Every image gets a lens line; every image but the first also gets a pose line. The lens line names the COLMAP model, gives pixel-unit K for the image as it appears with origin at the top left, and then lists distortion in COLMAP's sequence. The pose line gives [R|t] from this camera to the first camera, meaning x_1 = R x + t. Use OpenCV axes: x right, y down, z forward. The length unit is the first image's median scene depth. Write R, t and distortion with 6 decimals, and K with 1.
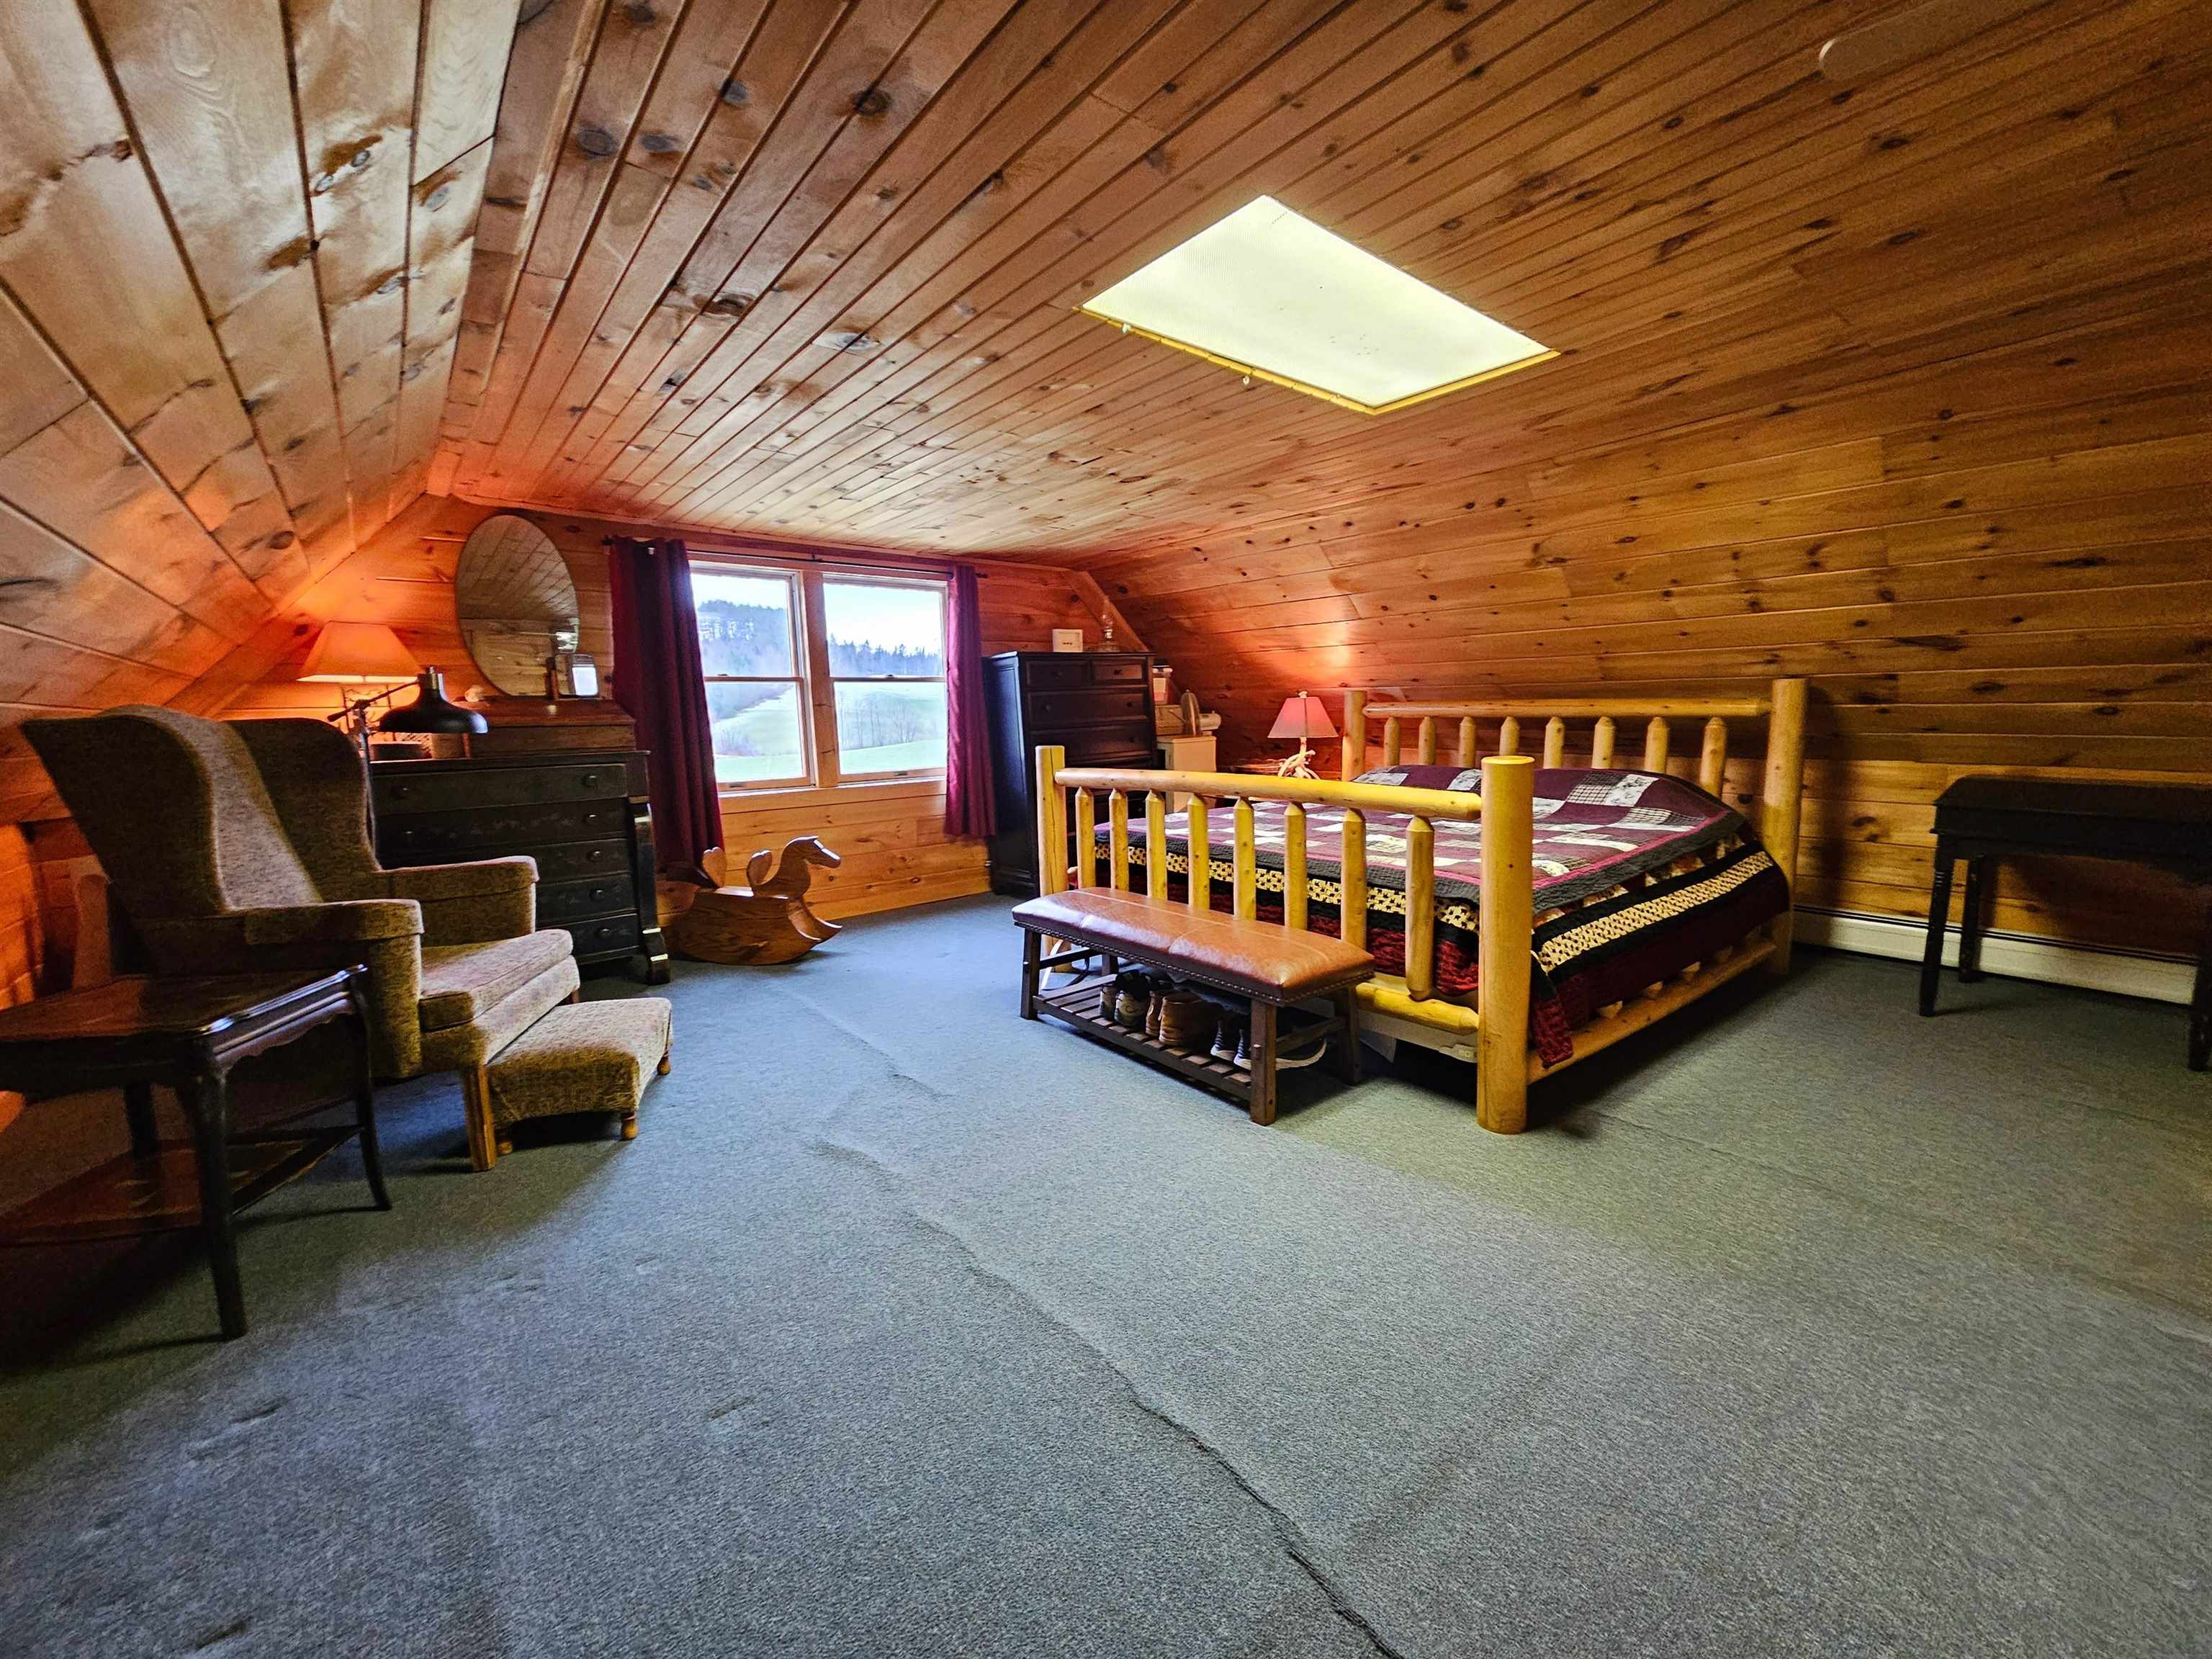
lens RADIAL K [[904.1, 0, 1086.7], [0, 904.1, 842.1], [0, 0, 1]] dist [-0.001201, -0.001207]
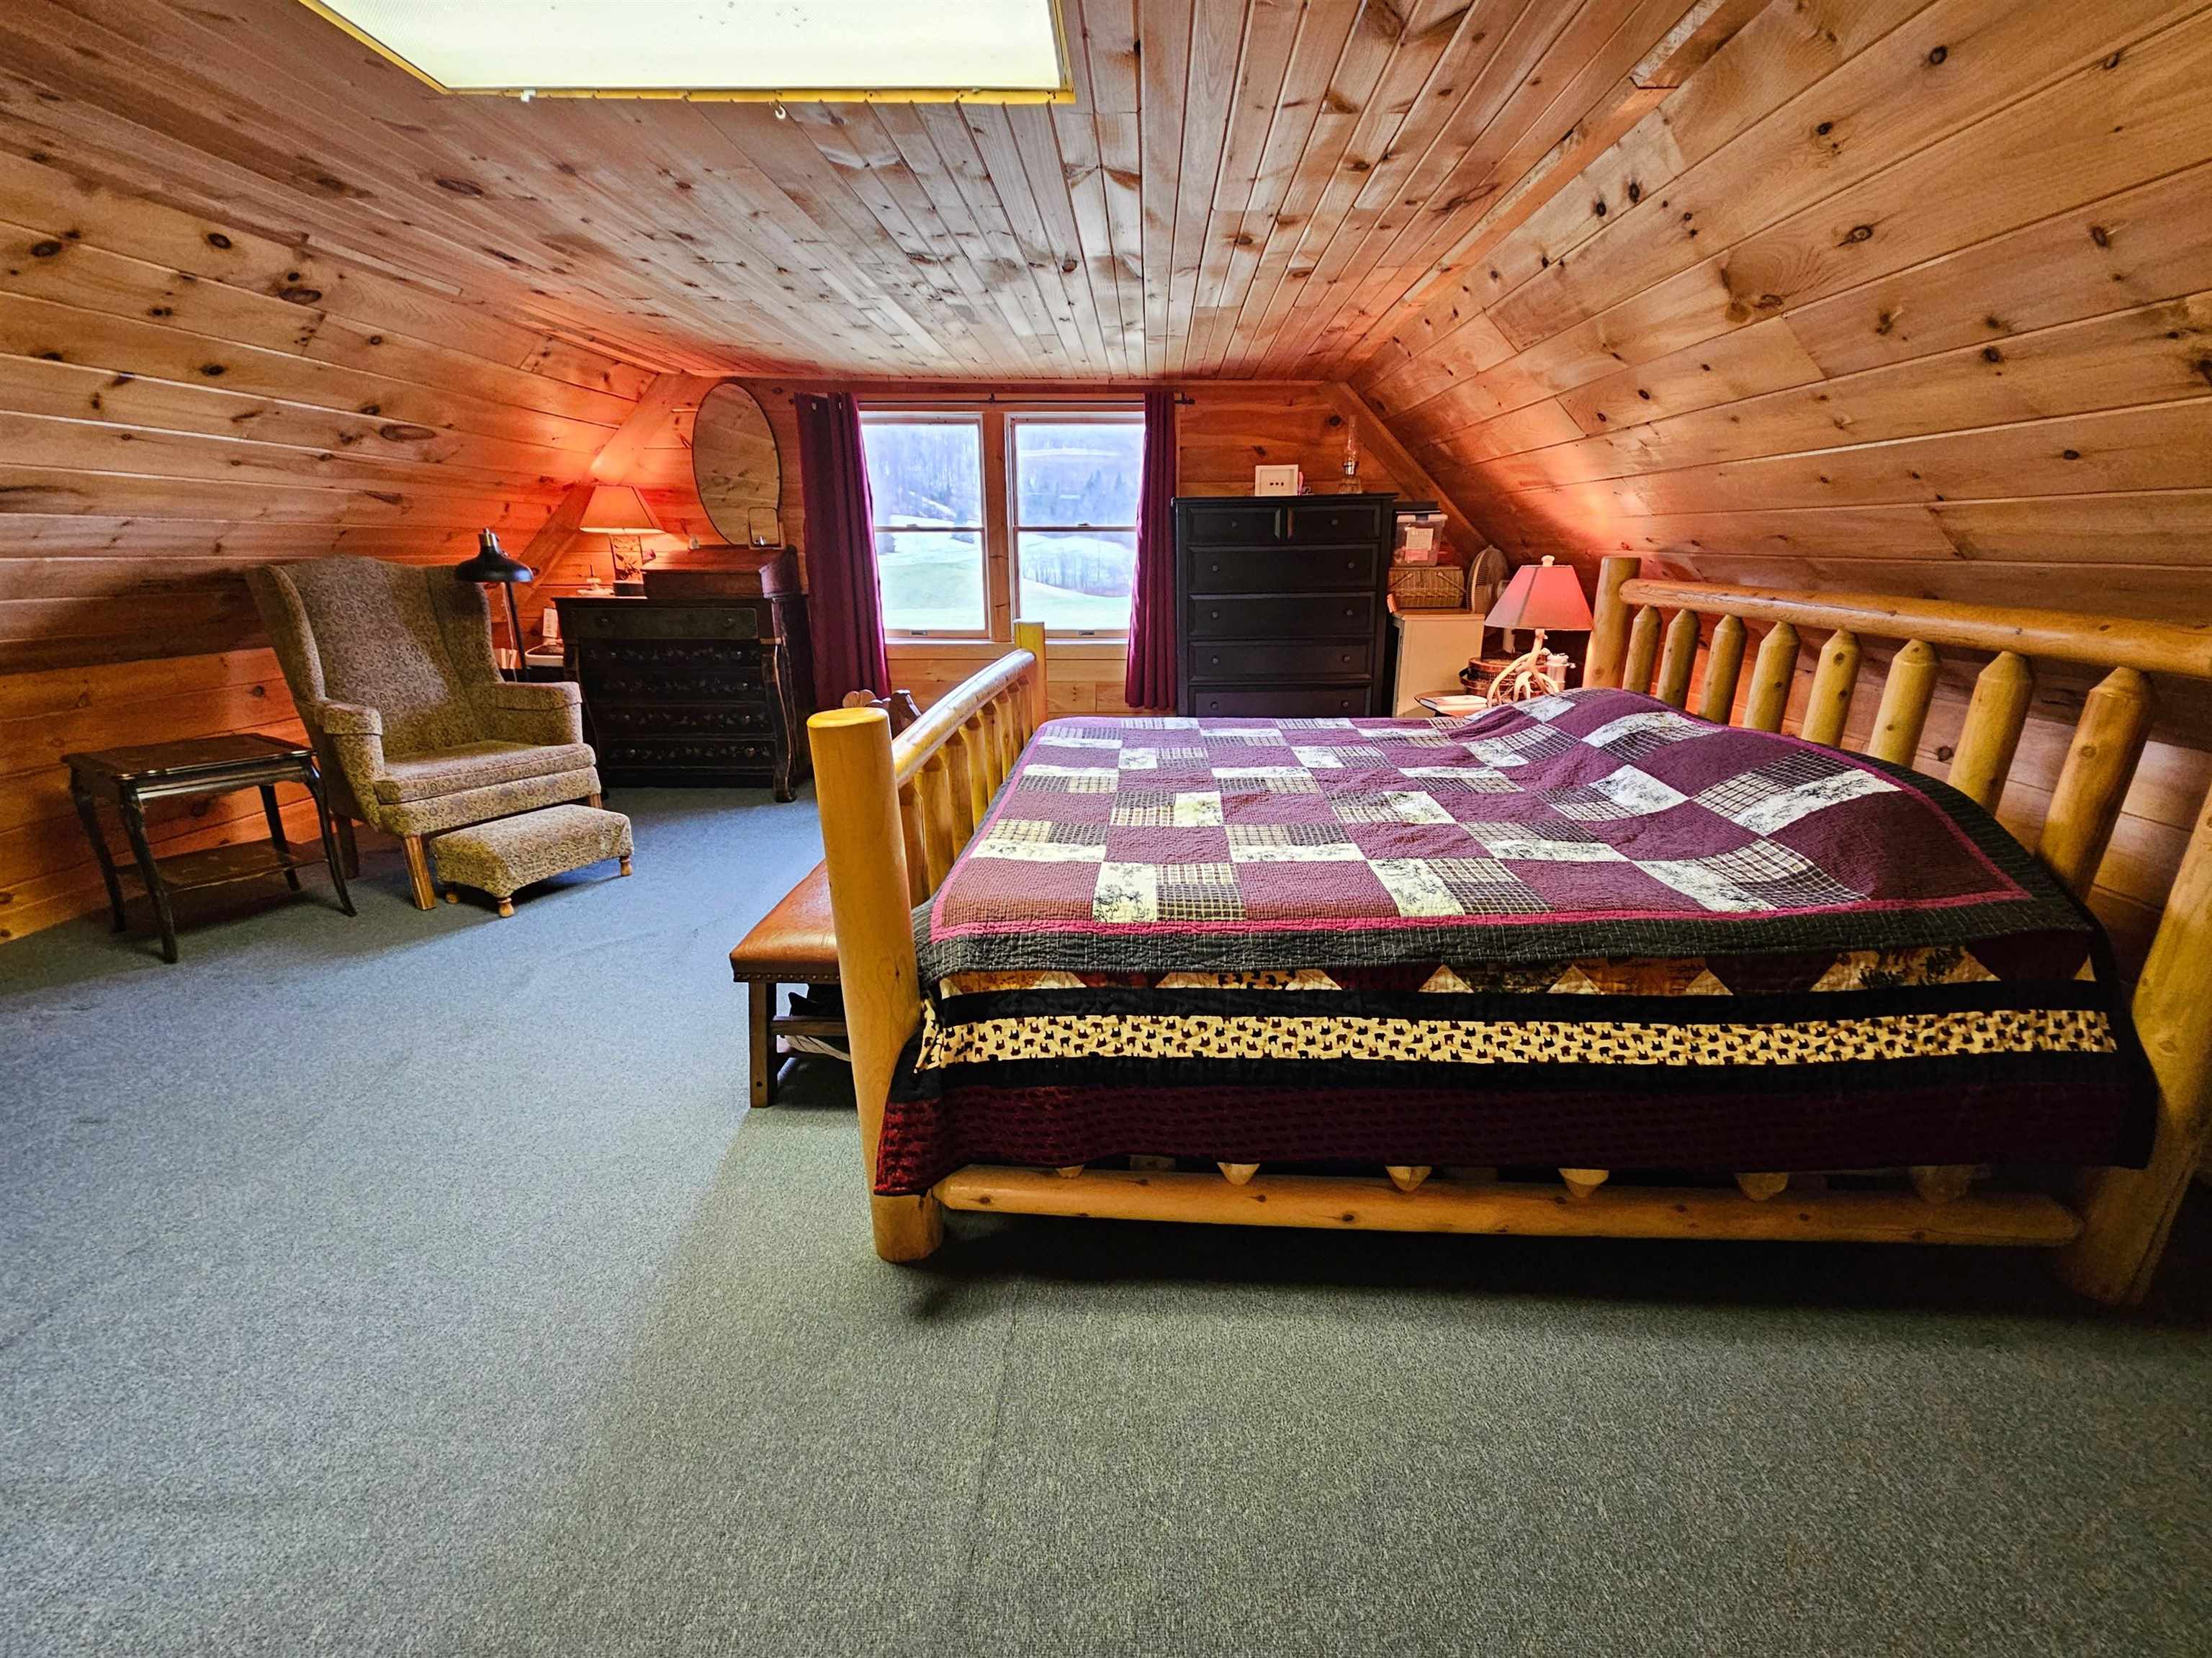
lens RADIAL K [[904.0, 0, 1109.6], [0, 904.0, 835.2], [0, 0, 1]] dist [-0.001201, -0.001207]
pose [[0.763034, 0.217541, -0.608650, 0.538995], [-0.112084, 0.971927, 0.206868, -0.086293], [0.636566, -0.089627, 0.765997, 0.345555]]
